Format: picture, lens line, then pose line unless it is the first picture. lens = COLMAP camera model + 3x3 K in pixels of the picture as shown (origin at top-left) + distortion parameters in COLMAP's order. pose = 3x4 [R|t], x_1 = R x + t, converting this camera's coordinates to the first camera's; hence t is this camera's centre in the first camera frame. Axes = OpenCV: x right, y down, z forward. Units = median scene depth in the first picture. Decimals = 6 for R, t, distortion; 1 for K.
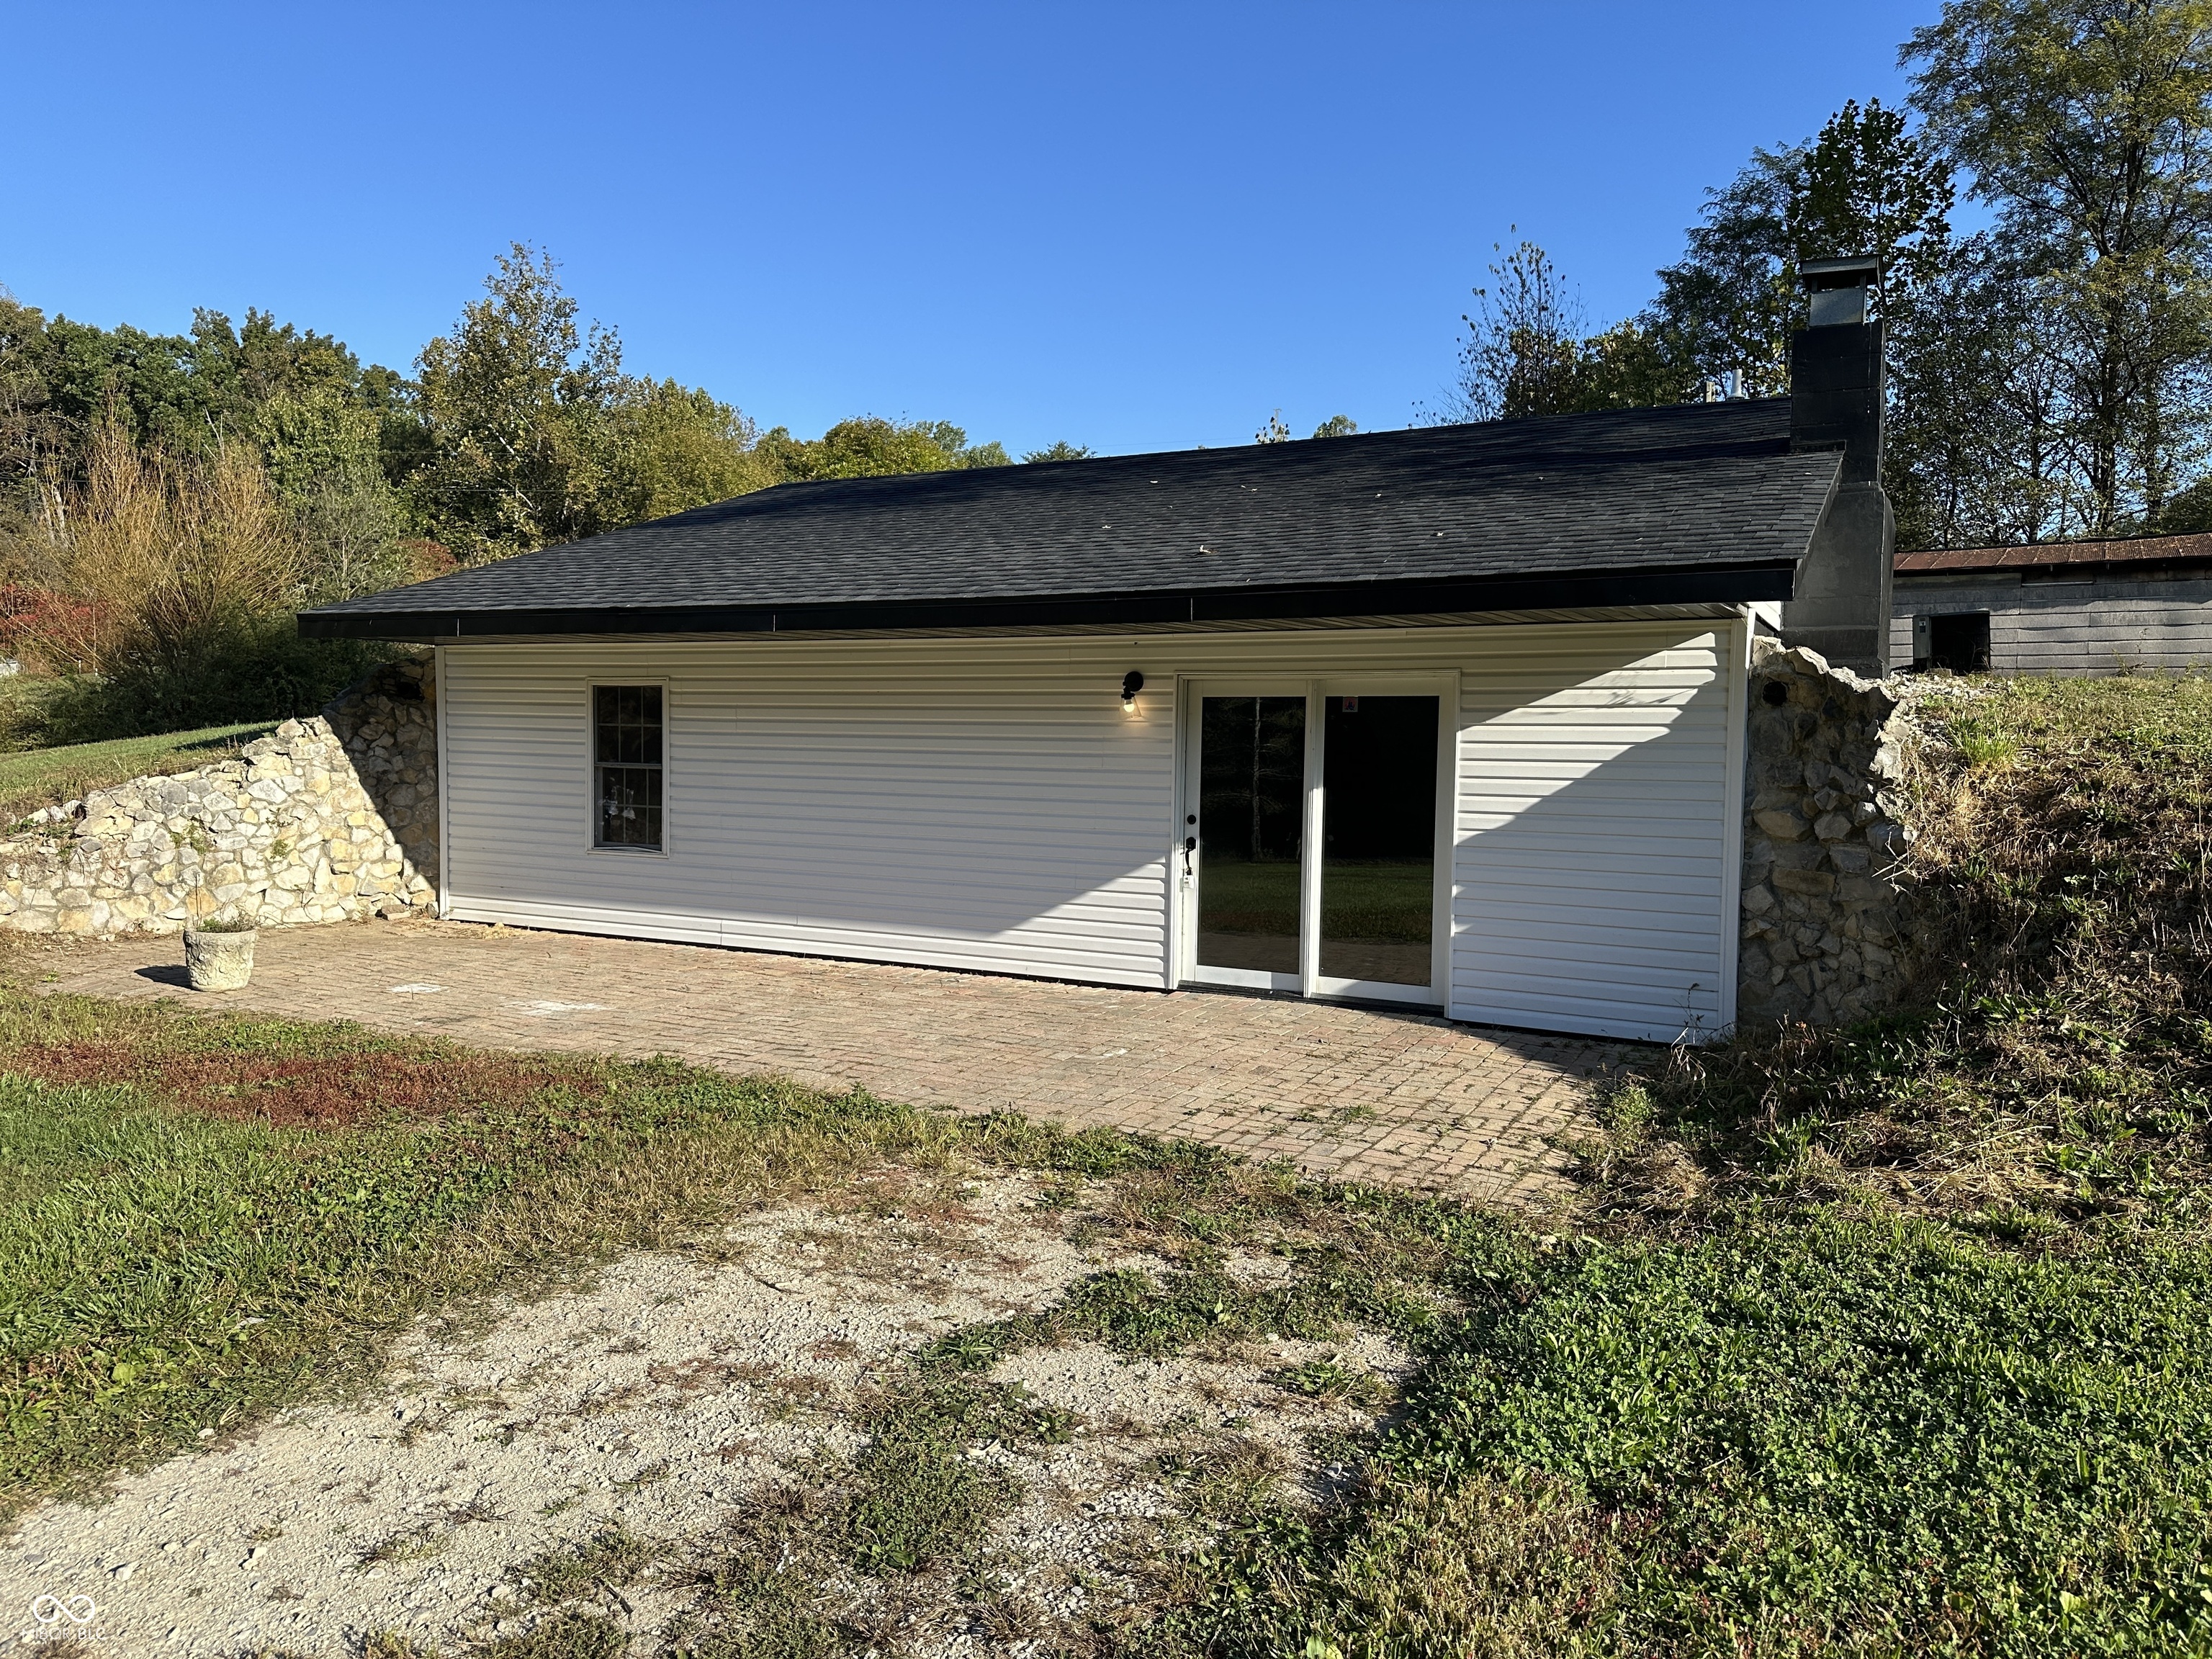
lens RADIAL K [[1536.8, 0, 1106.0], [0, 1536.8, 829.5], [0, 0, 1]] dist [0.131473, -0.165871]
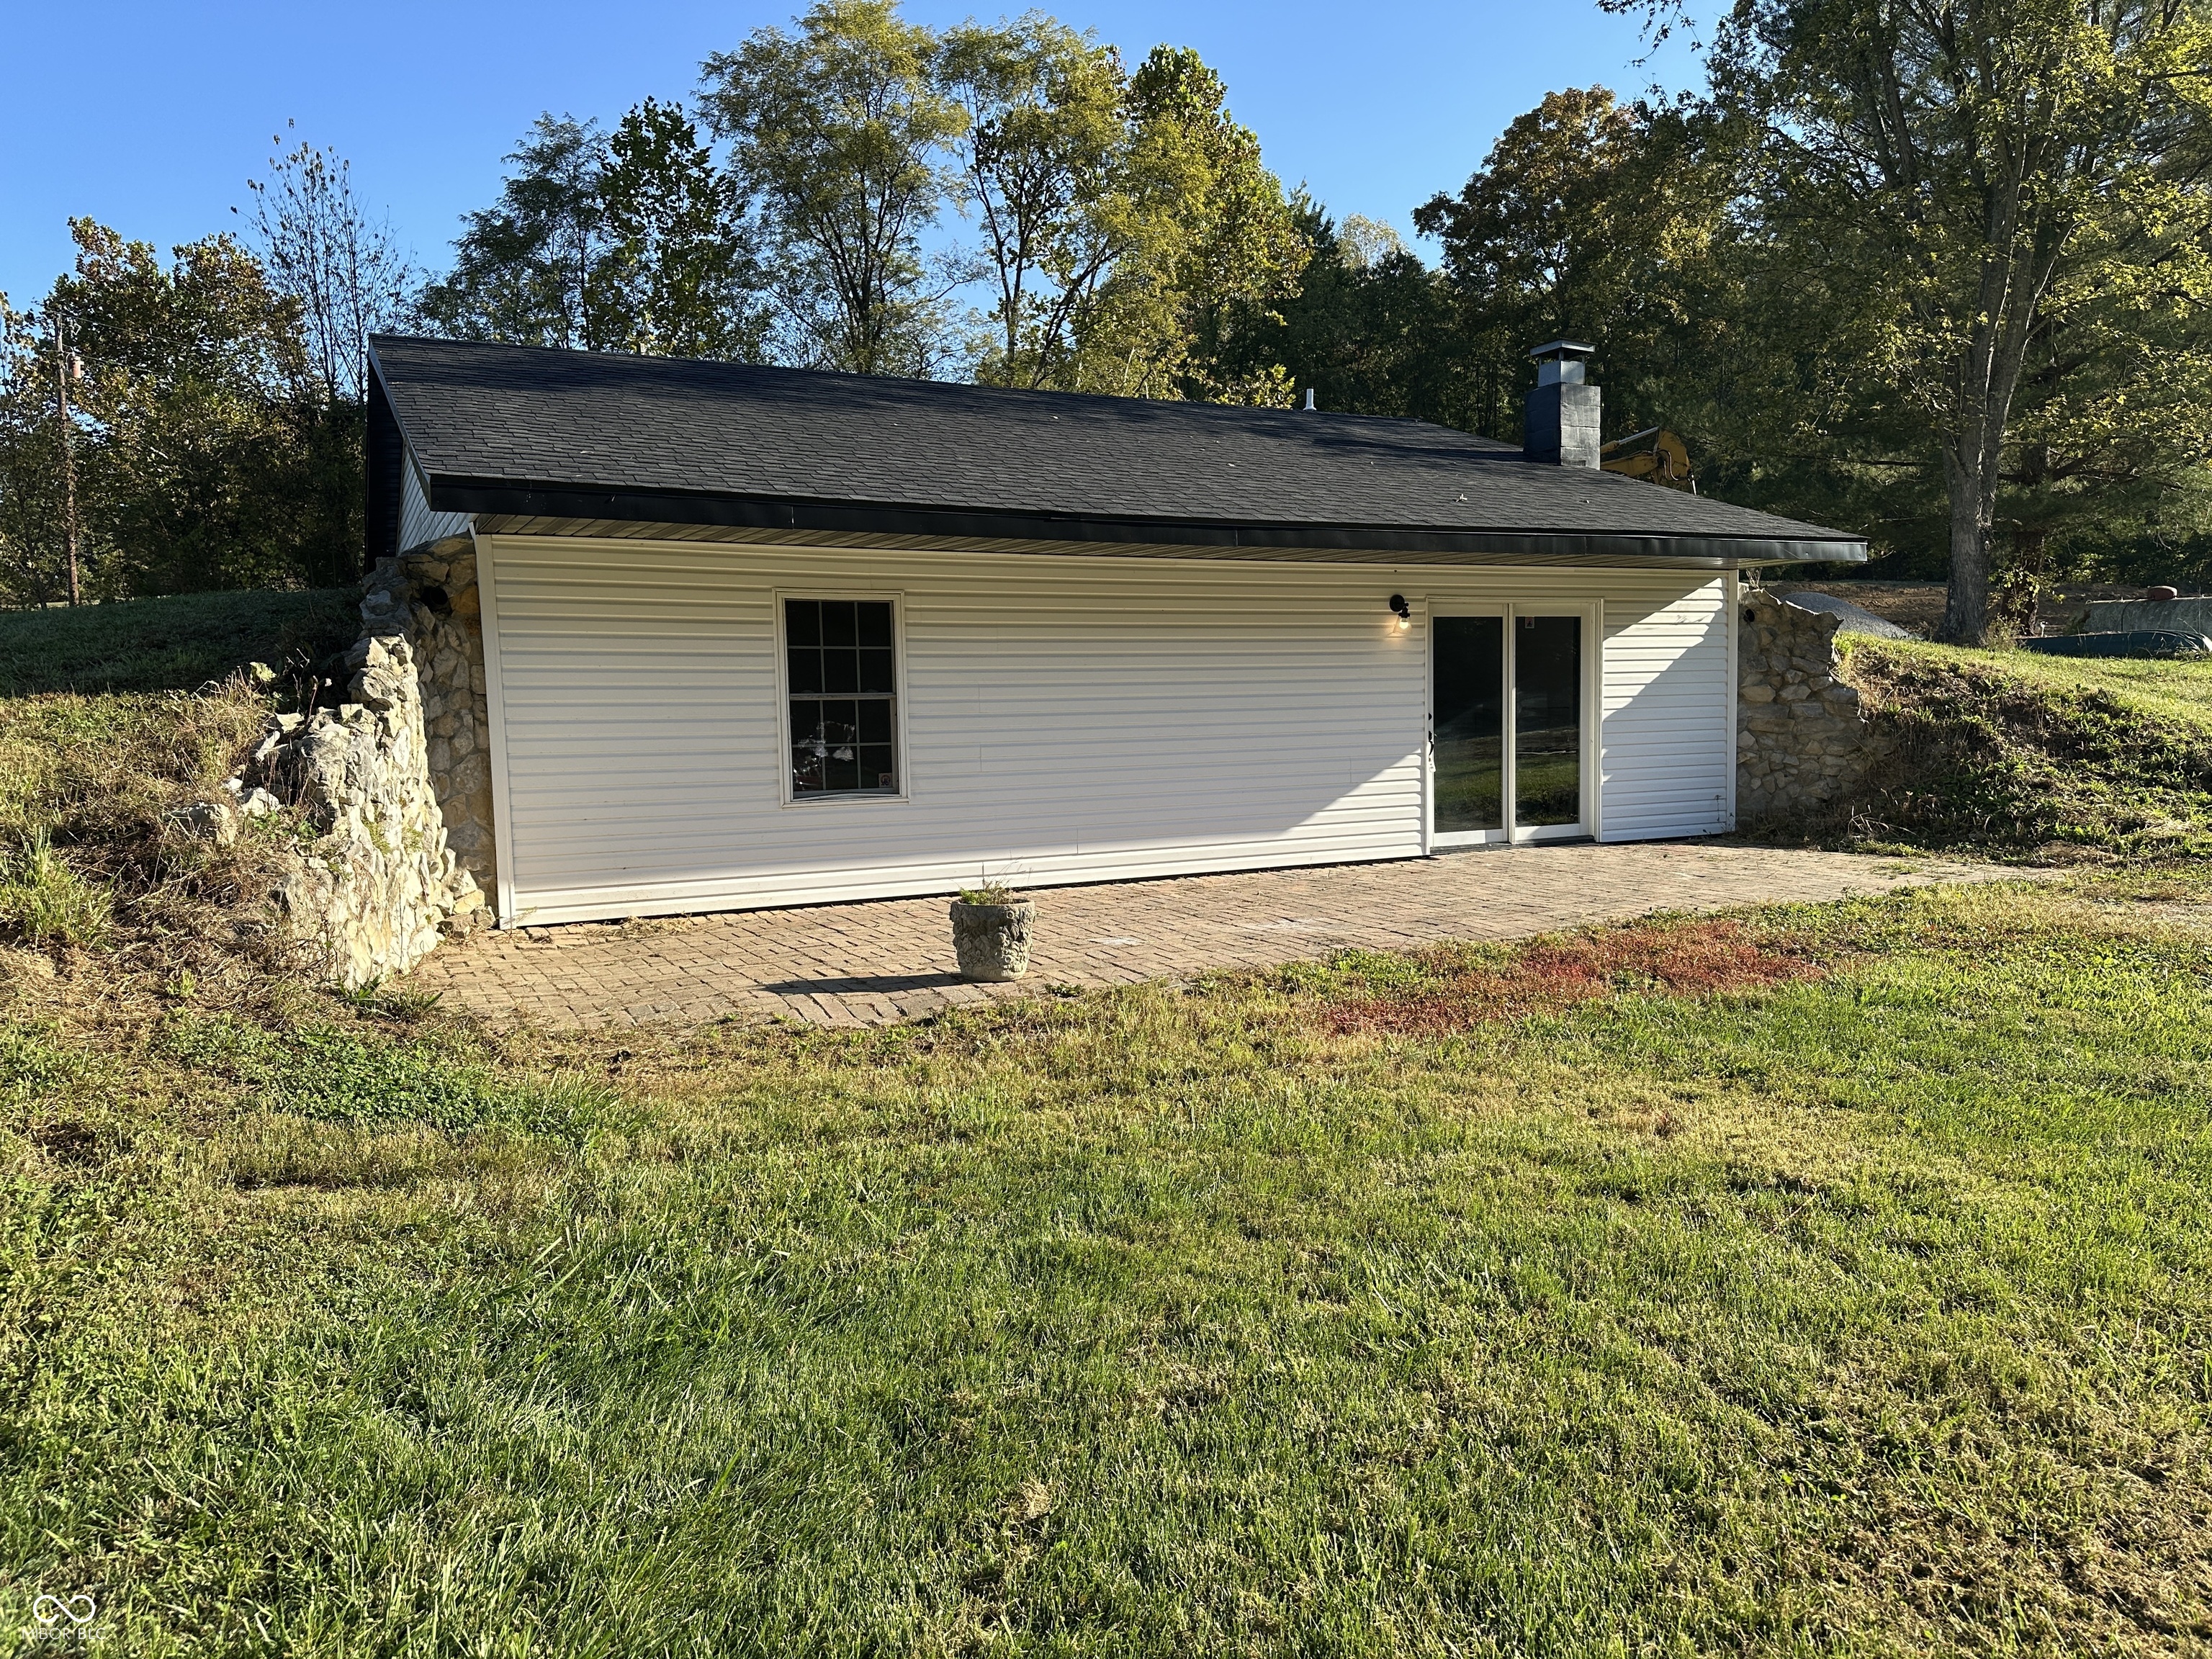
lens RADIAL K [[1536.8, 0, 1106.0], [0, 1536.8, 829.5], [0, 0, 1]] dist [0.131473, -0.165871]
pose [[0.569479, -0.095470, 0.816443, -1.099570], [0.075193, 0.995118, 0.063916, -0.014977], [-0.818560, 0.024992, 0.573878, 0.493610]]
